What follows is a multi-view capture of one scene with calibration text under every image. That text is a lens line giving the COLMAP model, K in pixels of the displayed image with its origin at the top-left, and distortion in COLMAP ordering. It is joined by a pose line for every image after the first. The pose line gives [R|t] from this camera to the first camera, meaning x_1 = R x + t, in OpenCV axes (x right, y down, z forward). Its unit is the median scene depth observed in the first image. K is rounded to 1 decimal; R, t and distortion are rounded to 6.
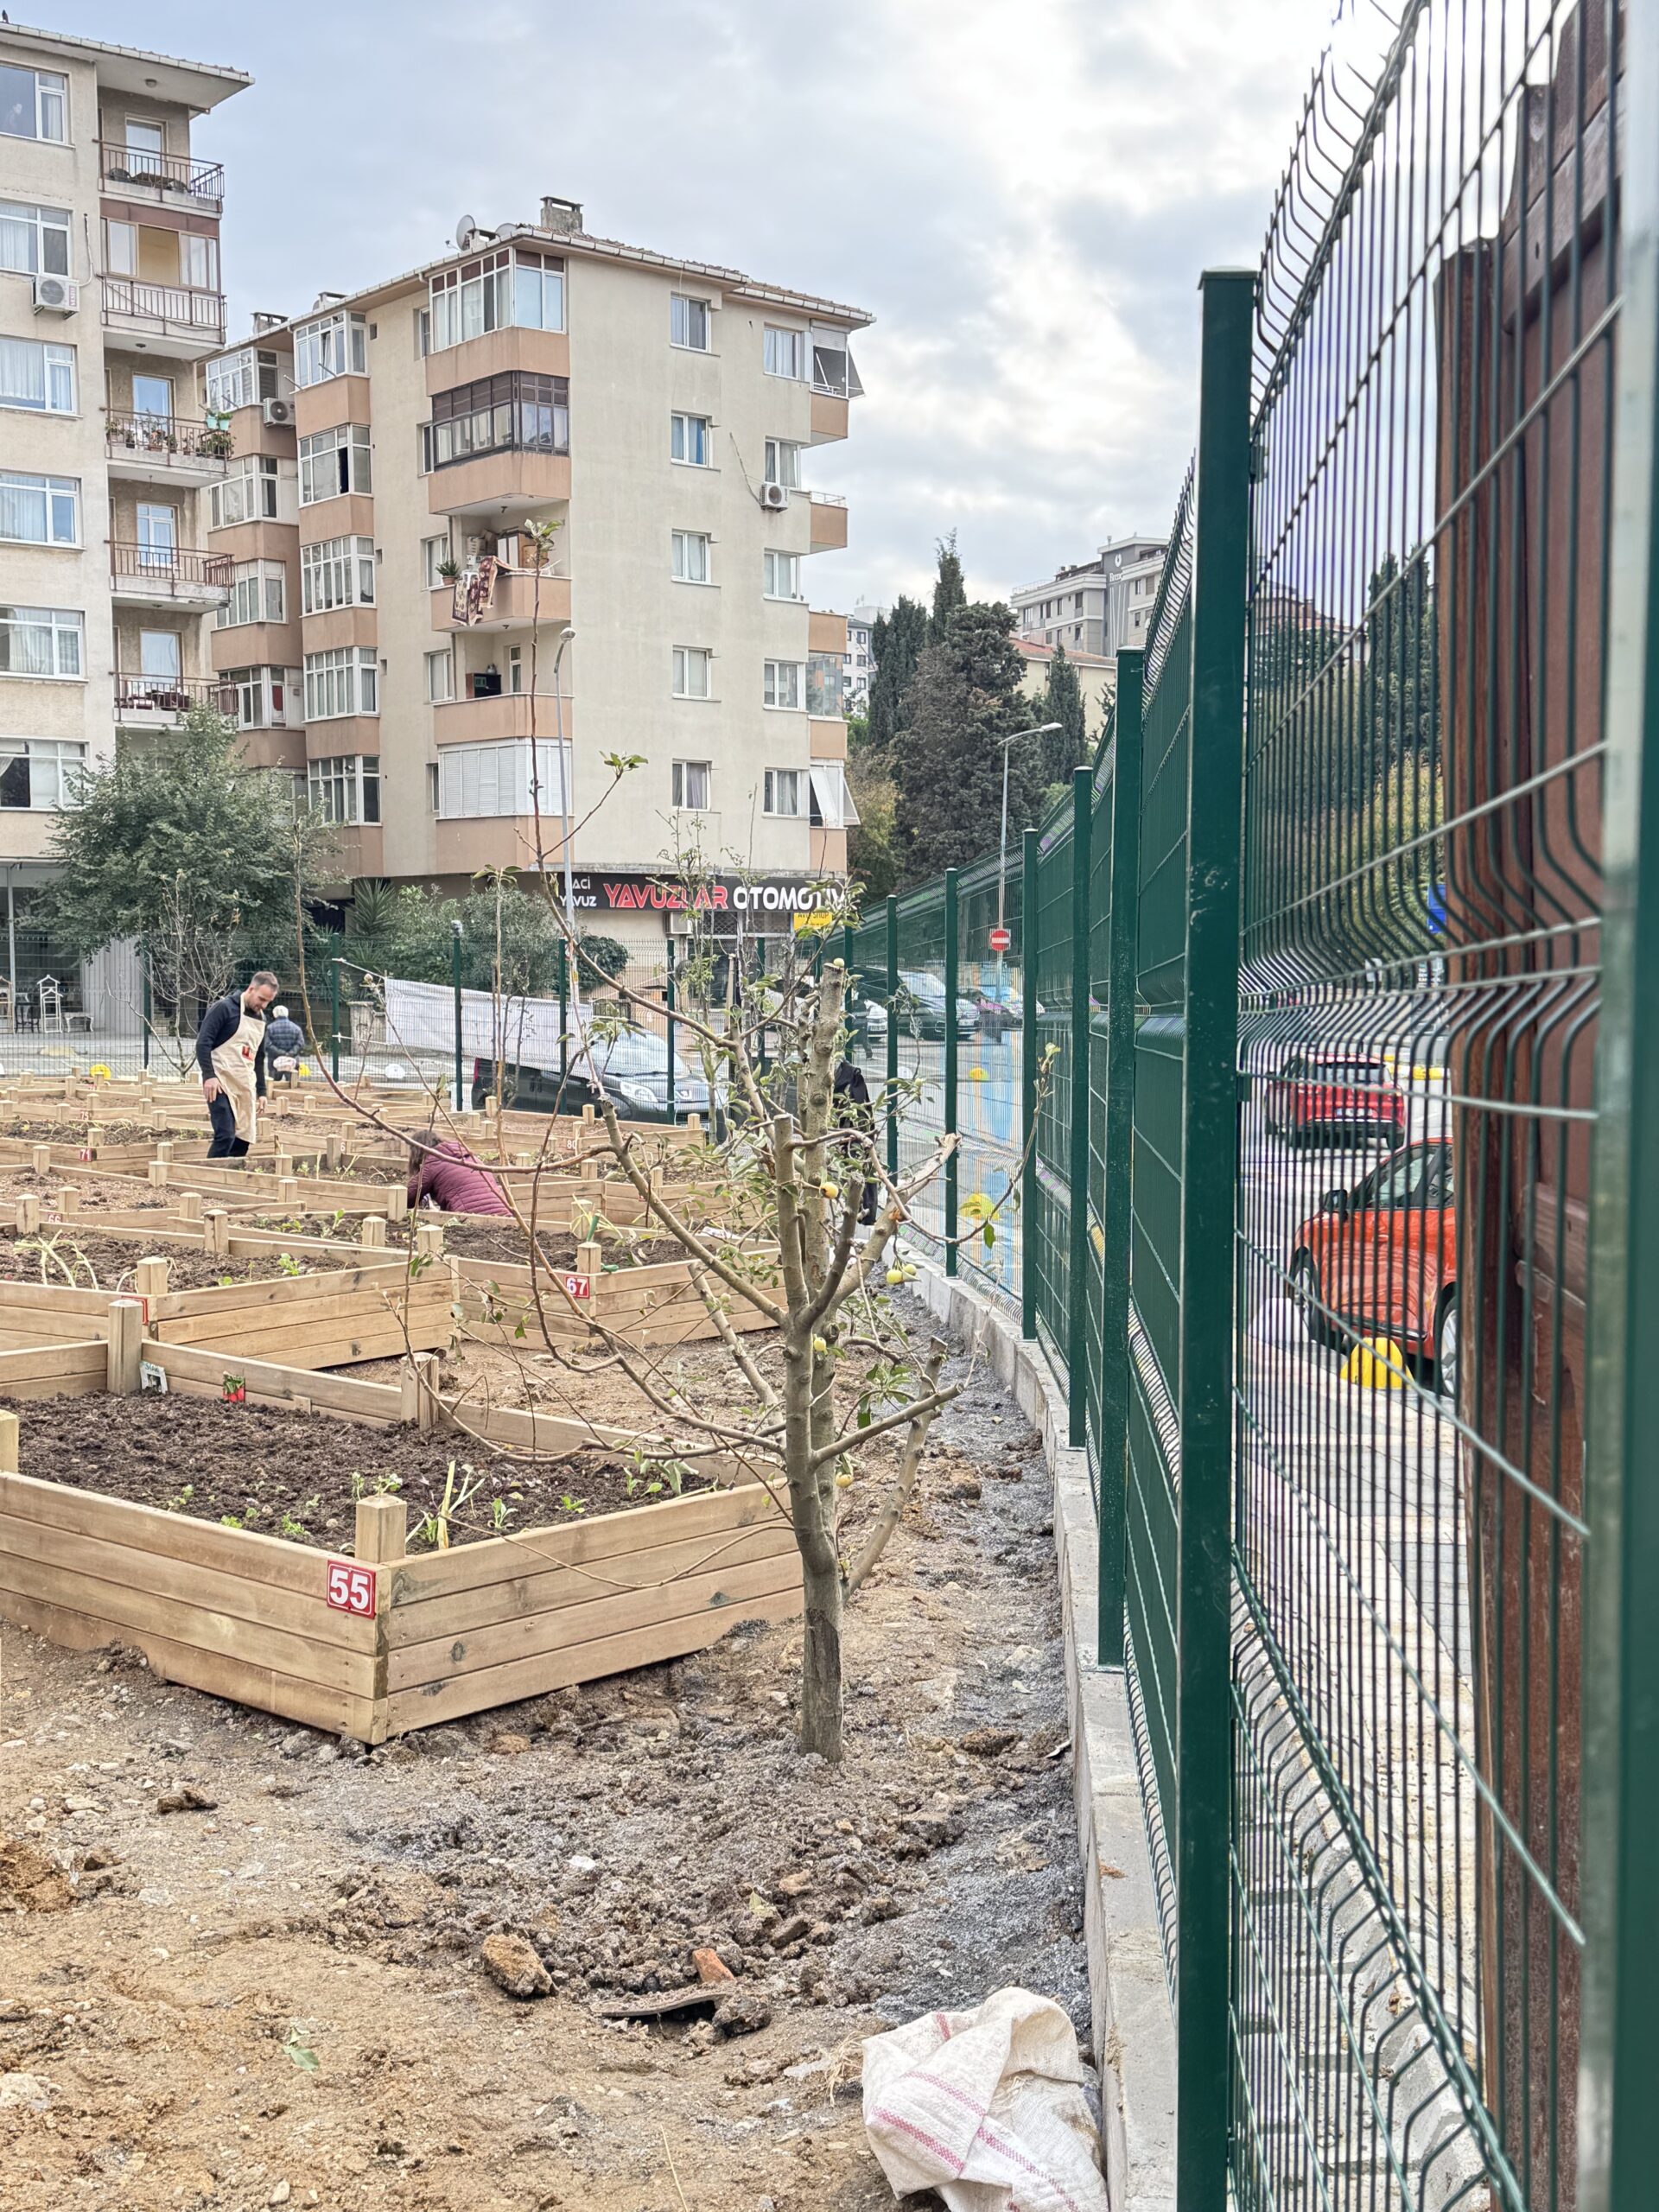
lens RADIAL K [[2575.6, 0, 791.0], [0, 2575.6, 1105.1], [0, 0, 1]] dist [0.121991, 0.000000]
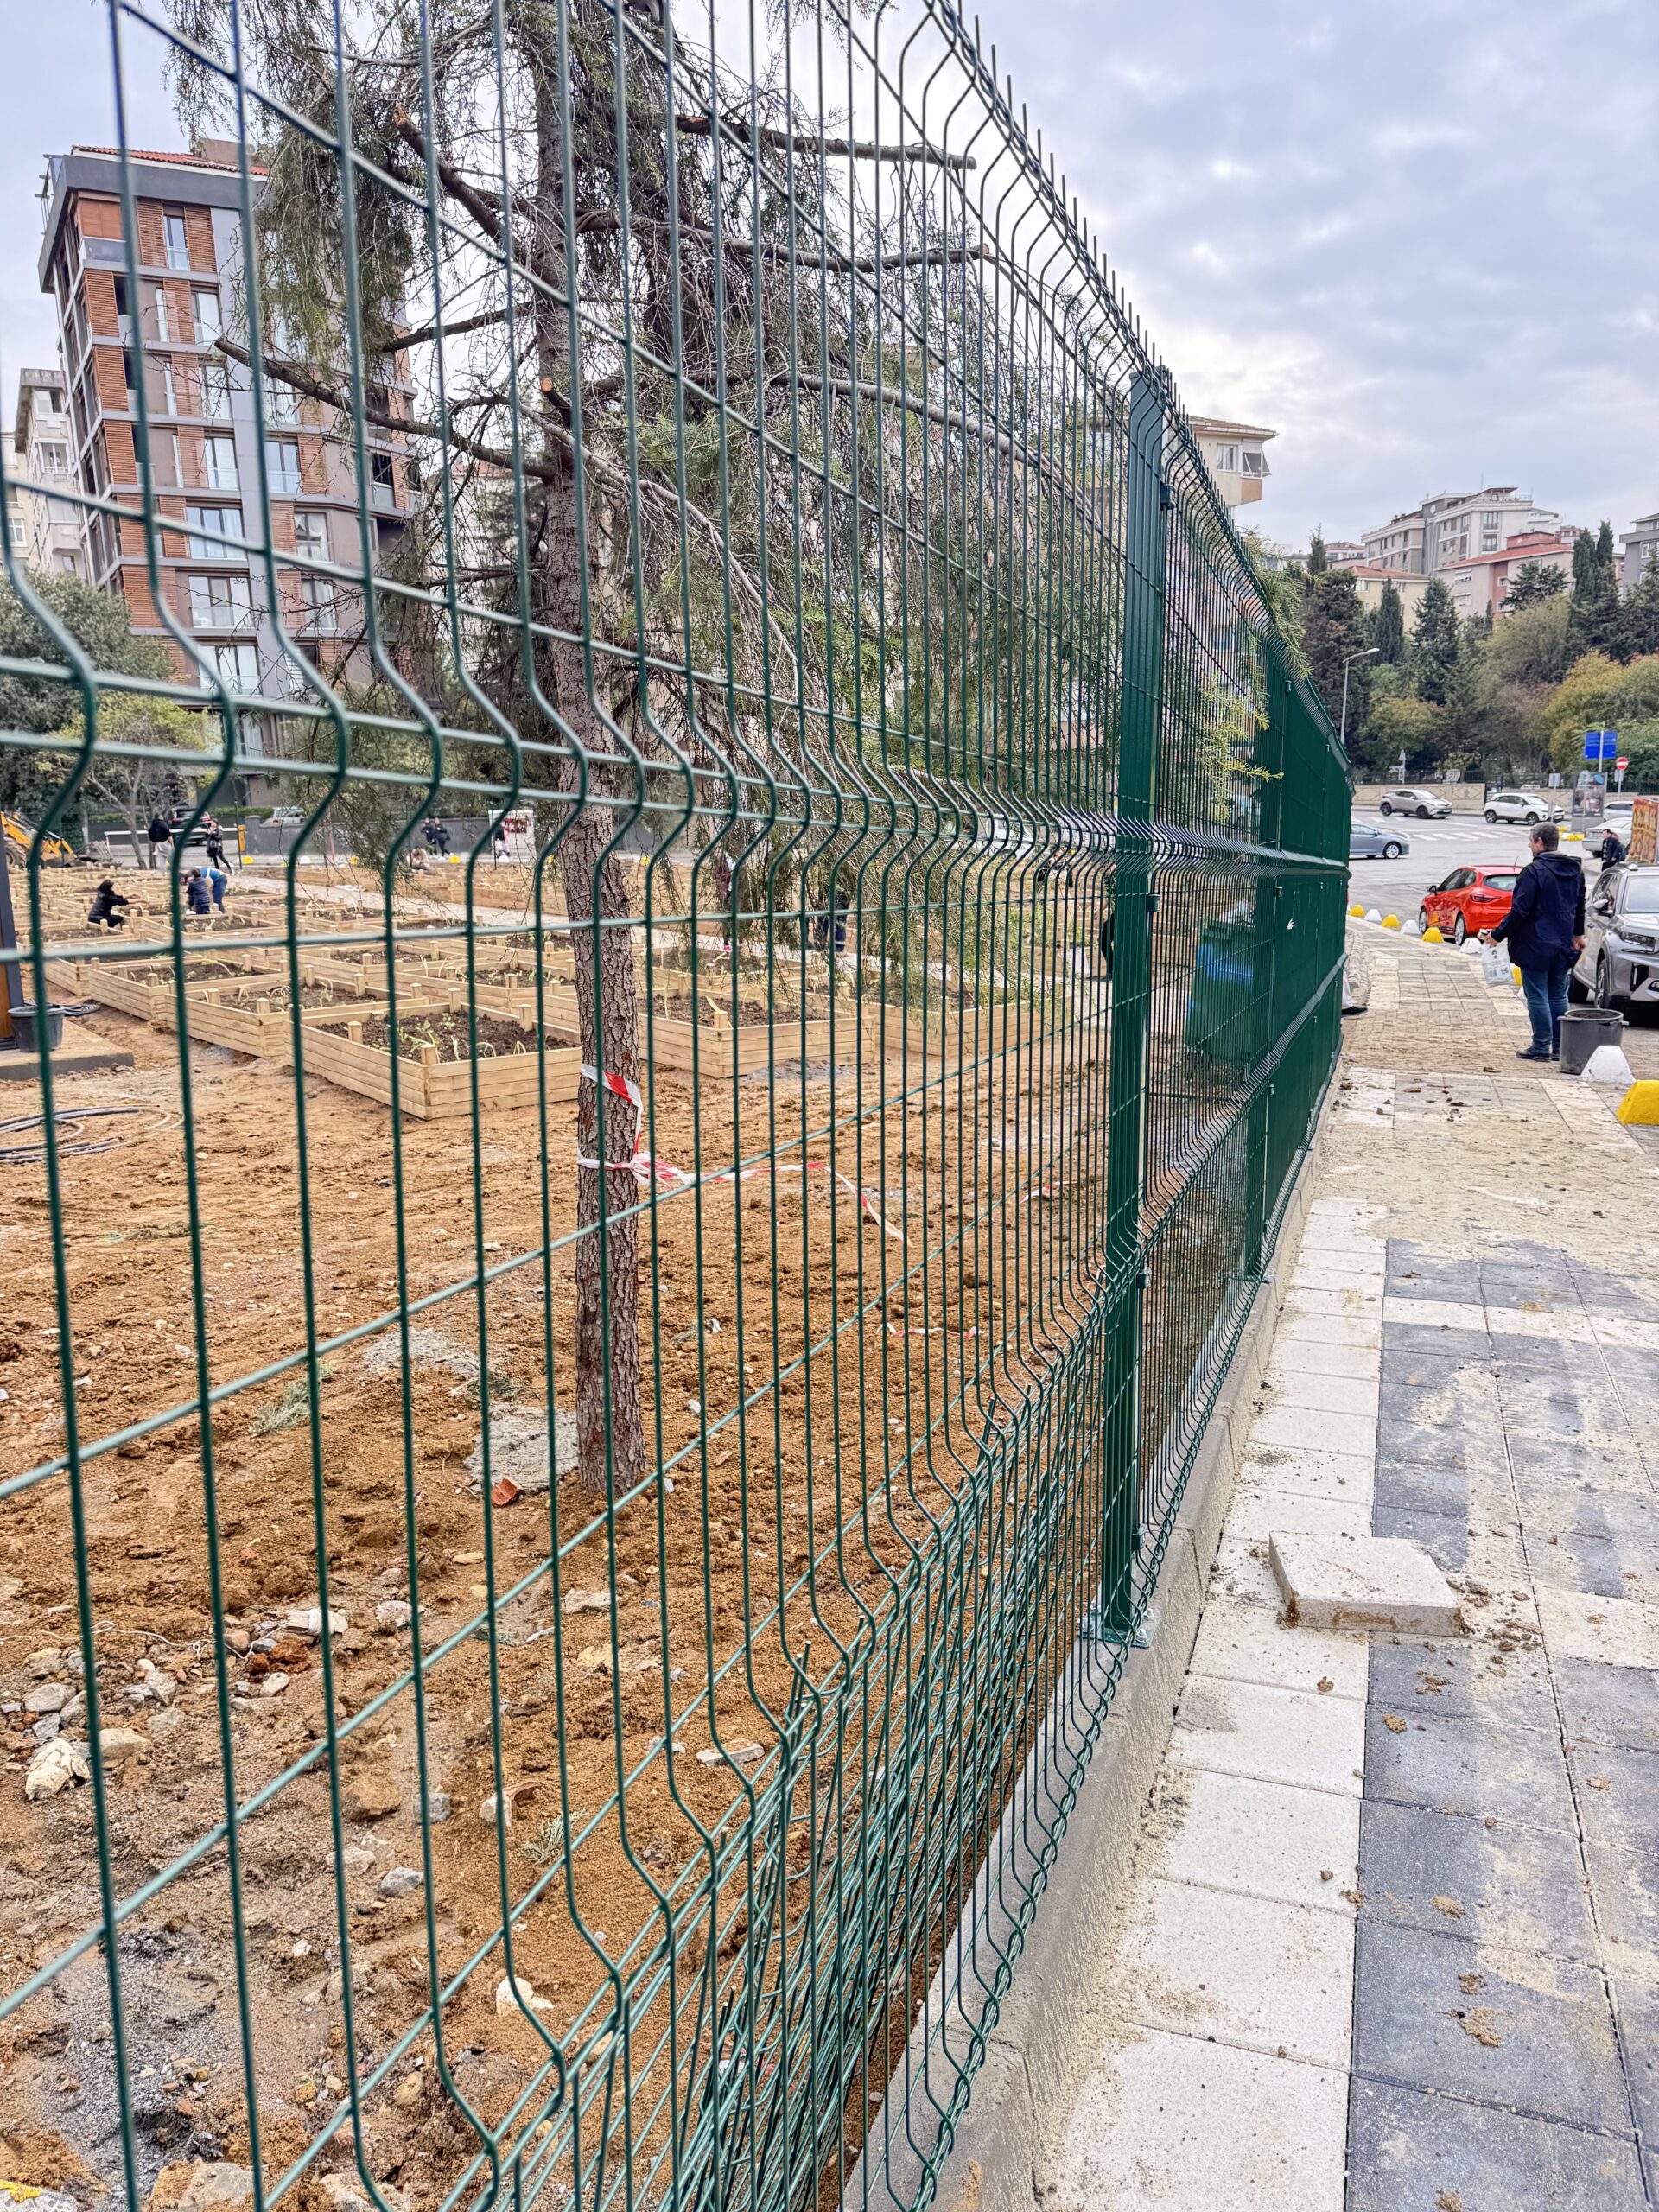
lens RADIAL K [[1549.3, 0, 815.2], [0, 1549.3, 1080.8], [0, 0, 1]] dist [0.040988, -0.044845]
pose [[0.969406, 0.010518, -0.245239, -0.009483], [0.023256, 0.990652, 0.134416, -0.000278], [0.244361, -0.136006, 0.960099, -0.233879]]
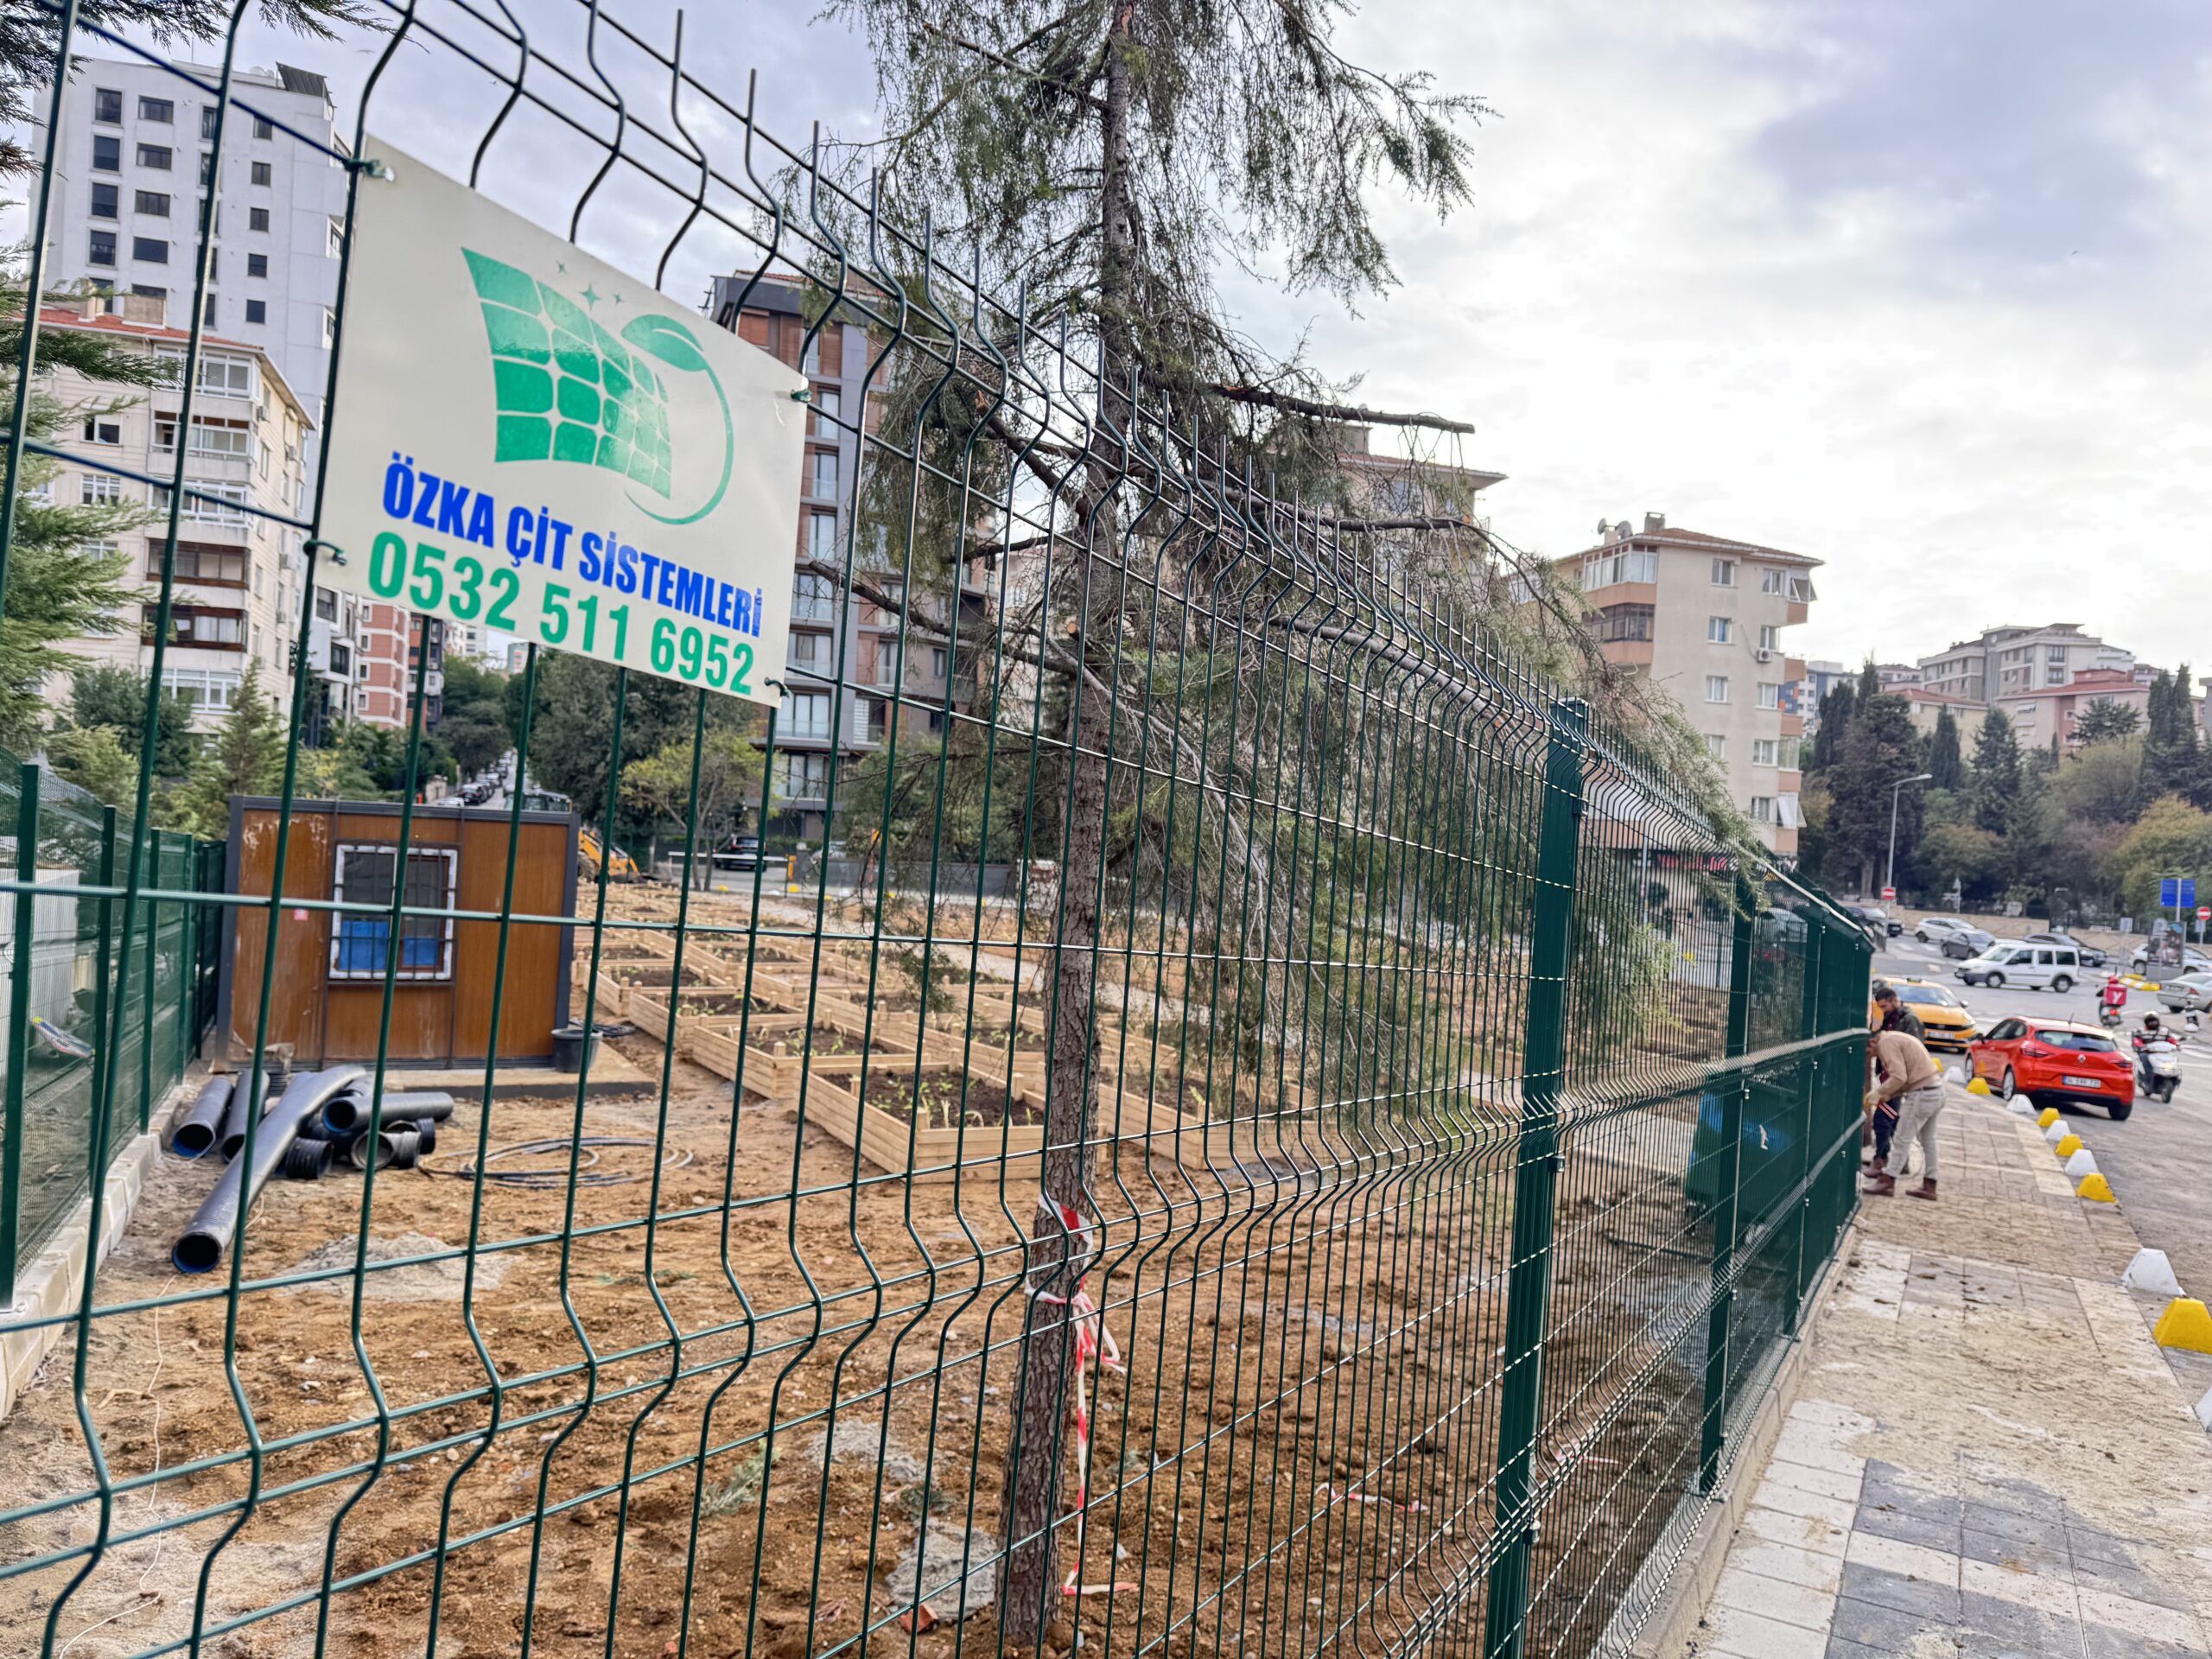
lens RADIAL K [[1549.3, 0, 1126.3], [0, 1549.3, 845.2], [0, 0, 1]] dist [0.040988, -0.044845]
pose [[0.926505, 0.043290, -0.373783, -0.006562], [-0.067488, 0.996370, -0.051888, -0.004481], [0.370180, 0.073300, 0.926064, -0.237136]]
